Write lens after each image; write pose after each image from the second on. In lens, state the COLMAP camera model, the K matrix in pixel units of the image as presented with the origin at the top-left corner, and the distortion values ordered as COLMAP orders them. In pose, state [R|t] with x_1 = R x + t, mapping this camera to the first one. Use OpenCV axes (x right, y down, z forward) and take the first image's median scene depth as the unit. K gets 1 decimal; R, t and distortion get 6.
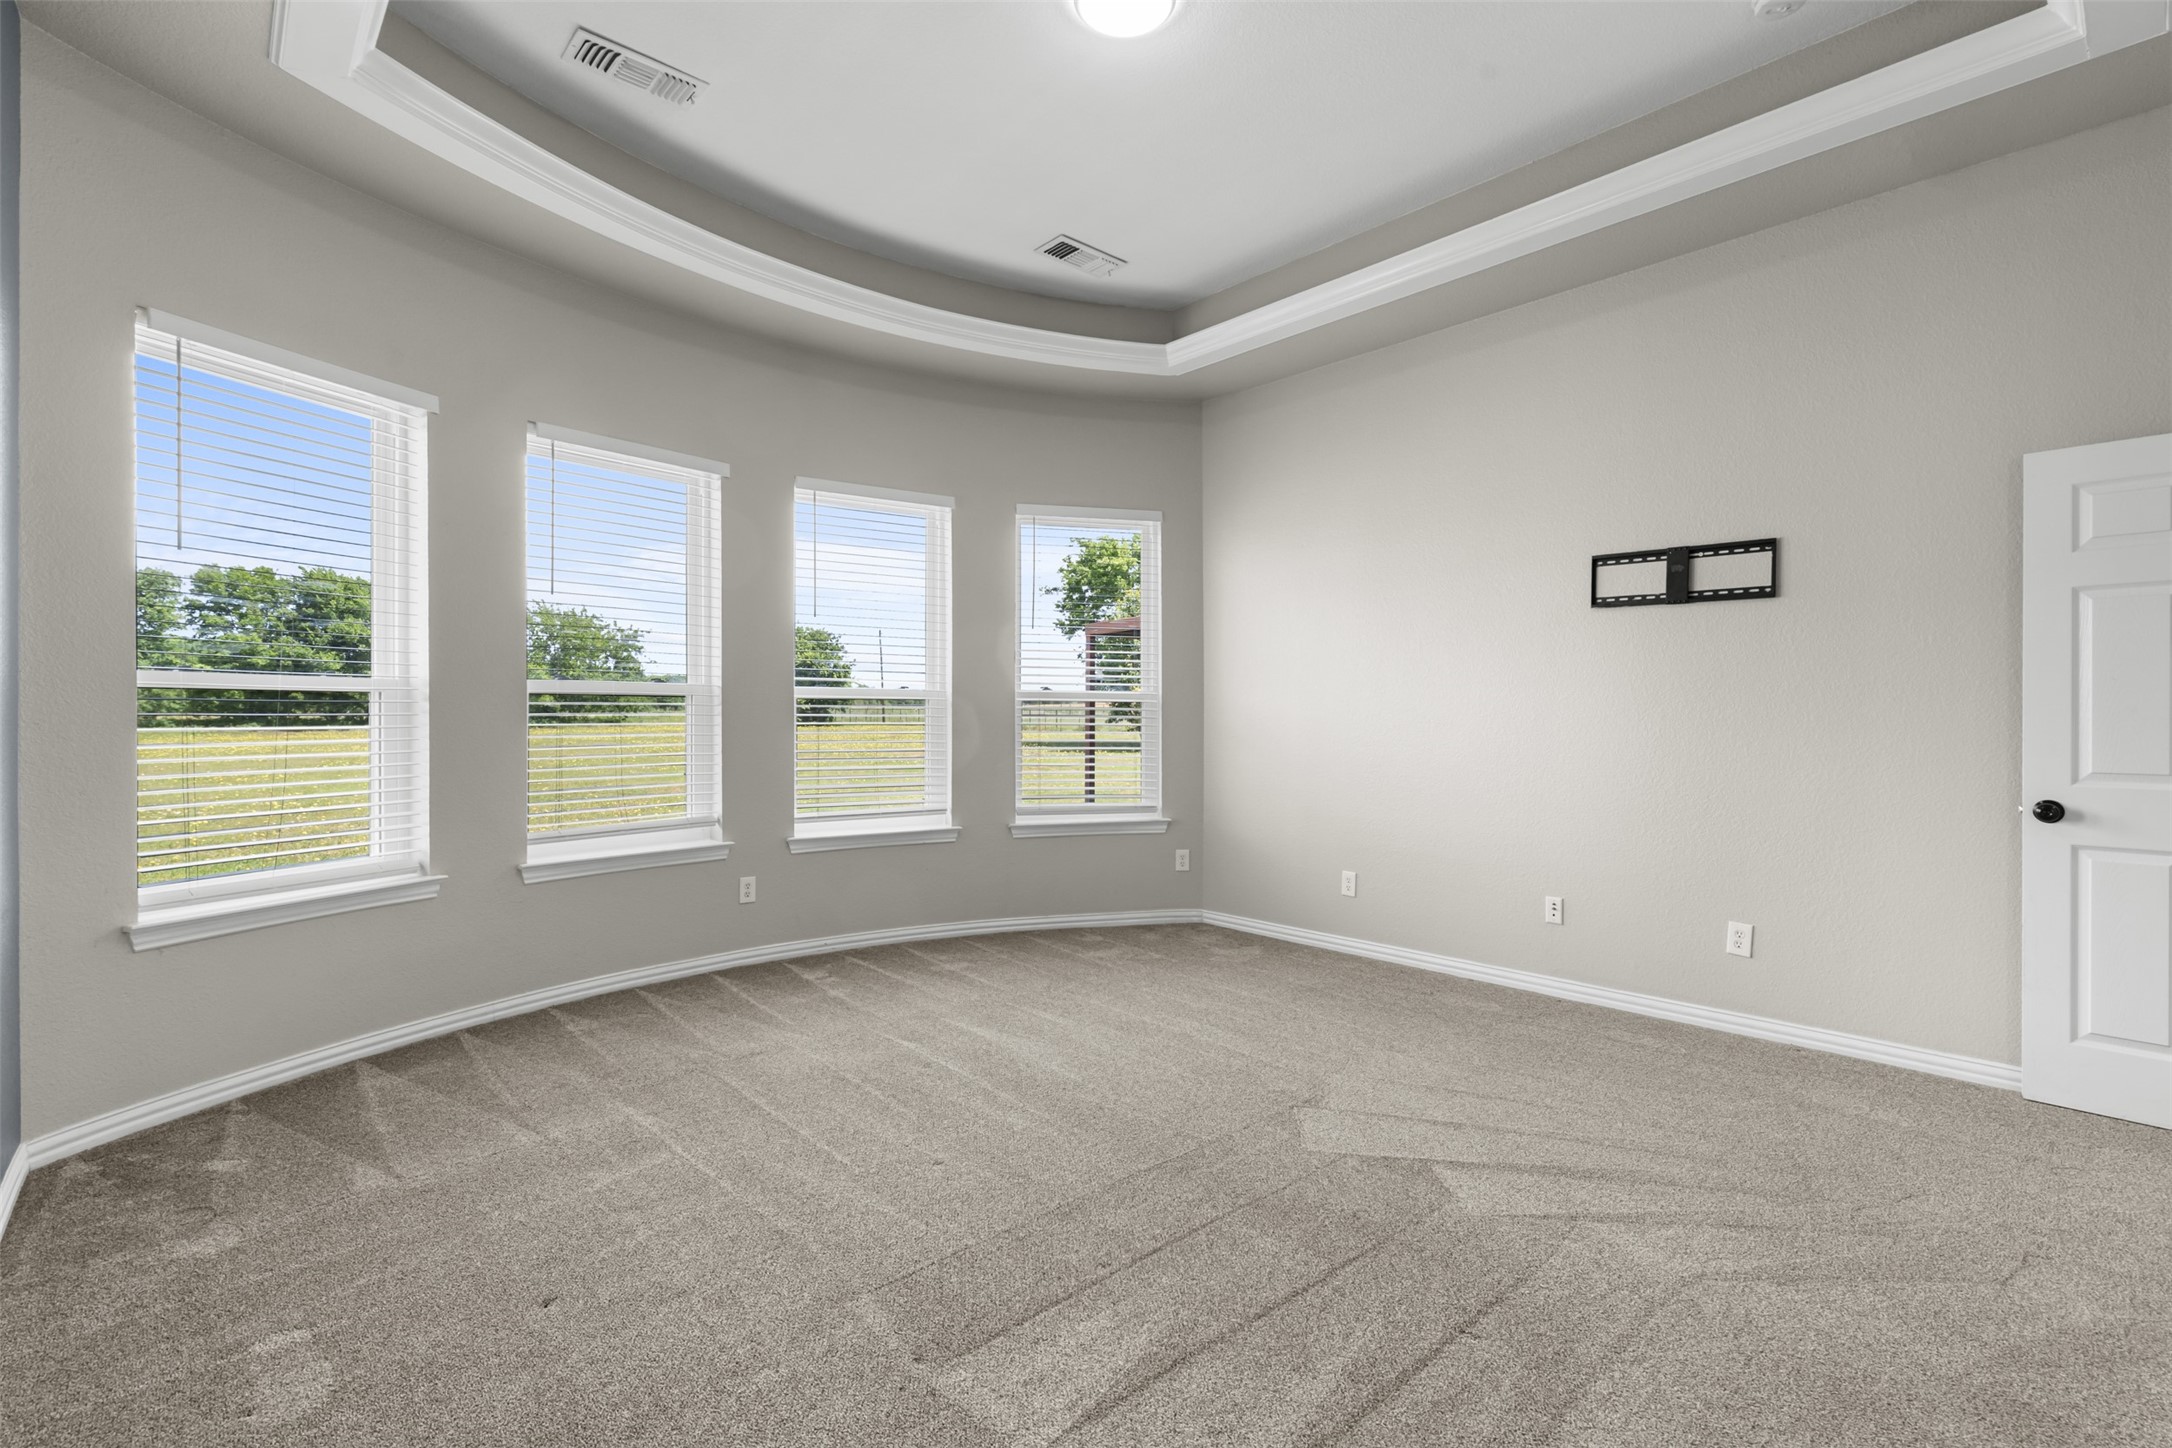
lens RADIAL K [[987.7, 0, 1095.6], [0, 987.7, 711.8], [0, 0, 1]] dist [-0.002262, -0.000330]
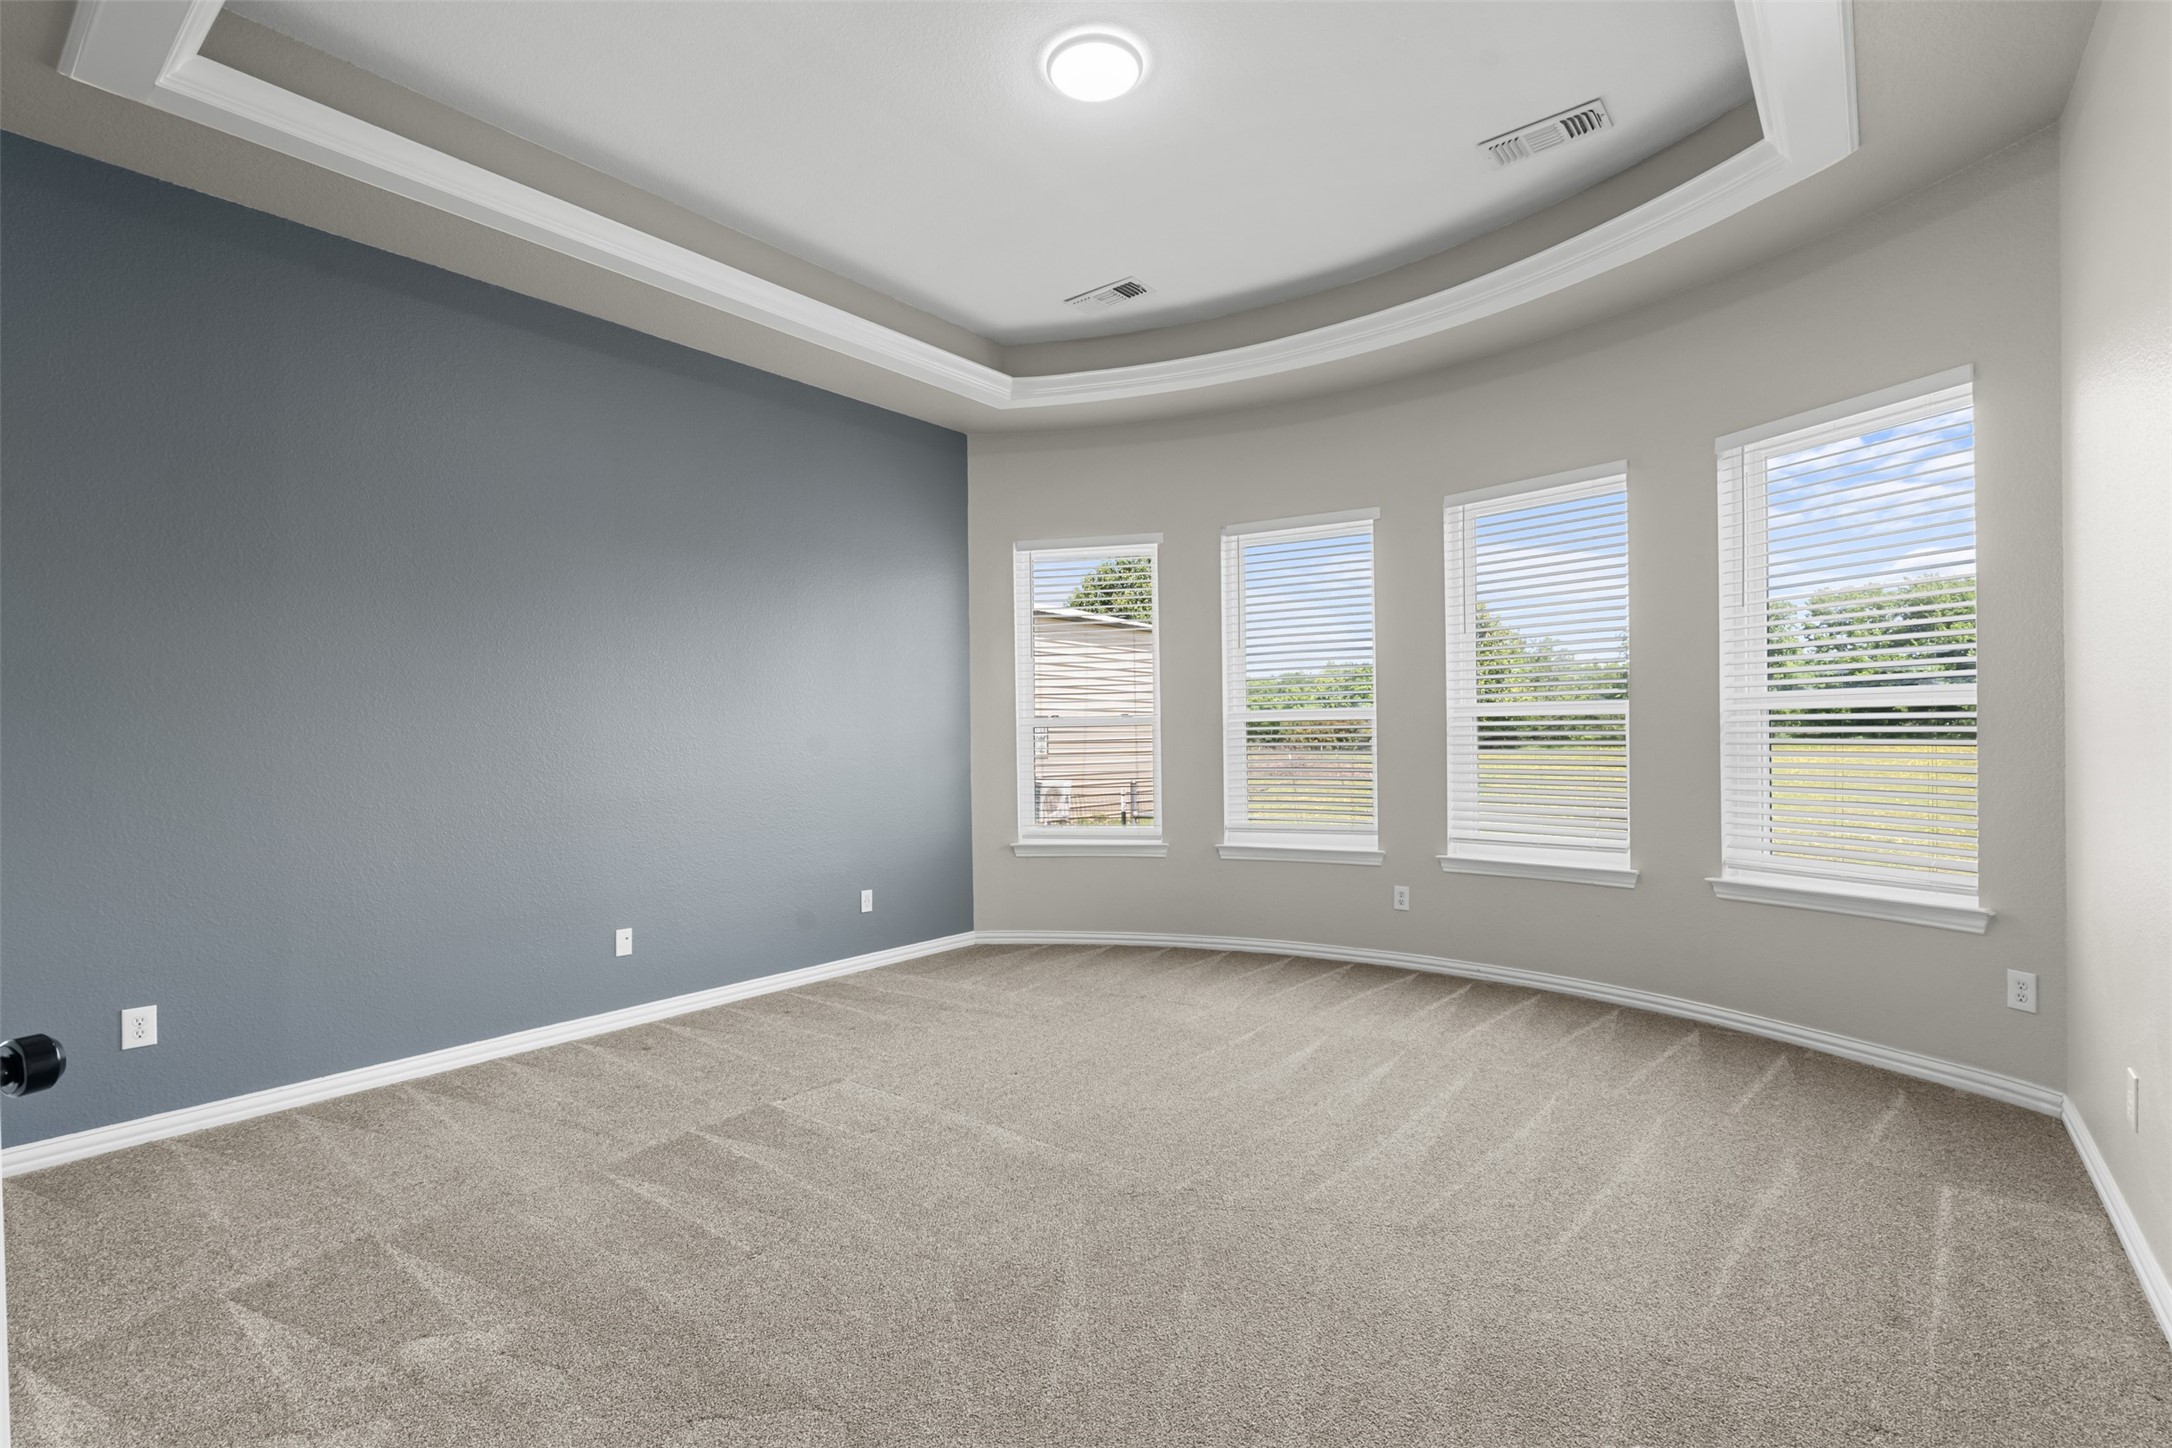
lens RADIAL K [[982.0, 0, 1085.4], [0, 982.0, 745.2], [0, 0, 1]] dist [-0.001304, -0.000244]
pose [[0.163568, -0.001069, -0.986531, 0.614883], [0.019116, 0.999815, 0.002086, 0.005110], [0.986347, -0.019200, 0.163558, 0.466928]]
